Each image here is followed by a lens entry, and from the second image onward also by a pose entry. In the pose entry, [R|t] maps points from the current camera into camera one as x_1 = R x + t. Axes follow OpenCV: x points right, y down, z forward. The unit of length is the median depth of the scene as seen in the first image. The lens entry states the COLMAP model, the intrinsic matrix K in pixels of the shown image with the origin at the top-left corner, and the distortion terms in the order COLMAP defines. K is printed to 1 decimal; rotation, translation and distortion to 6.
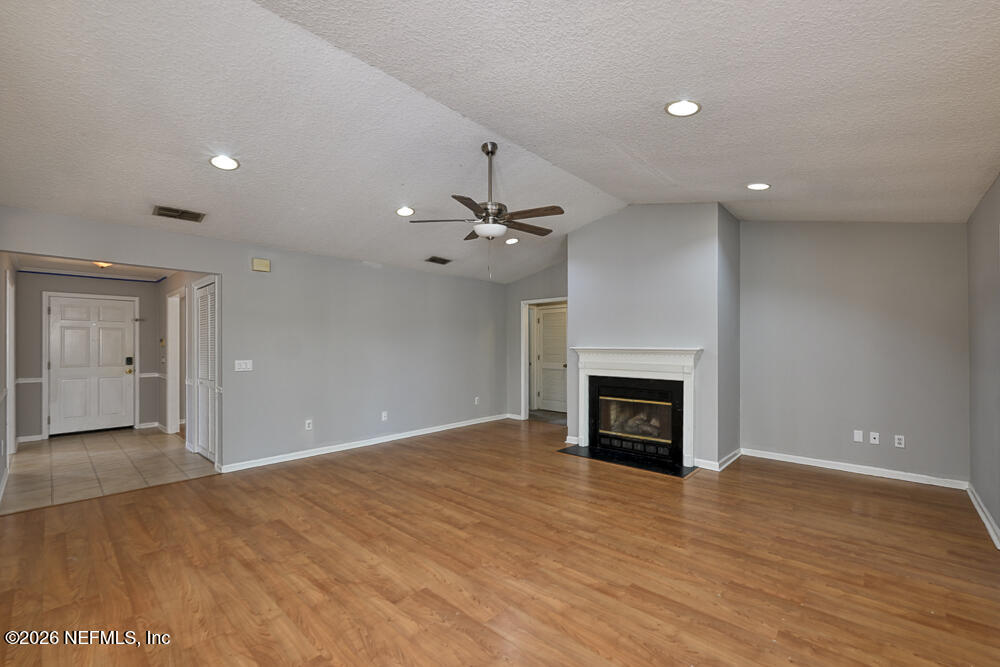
lens RADIAL K [[403.9, 0, 500.0], [0, 403.9, 333.5], [0, 0, 1]] dist [-0.000600, -0.000045]
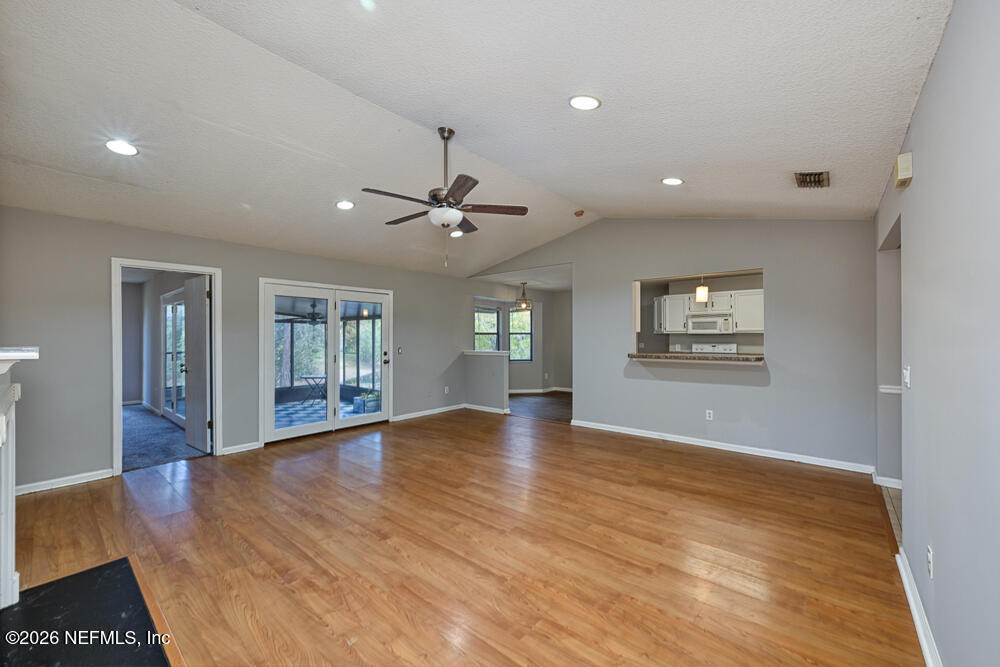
lens RADIAL K [[403.9, 0, 500.0], [0, 403.9, 333.5], [0, 0, 1]] dist [-0.000600, -0.000045]
pose [[-0.999171, 0.005064, -0.040401, -0.111853], [0.006376, 0.999455, -0.032397, 0.046075], [0.040215, -0.032628, -0.998658, 1.950060]]
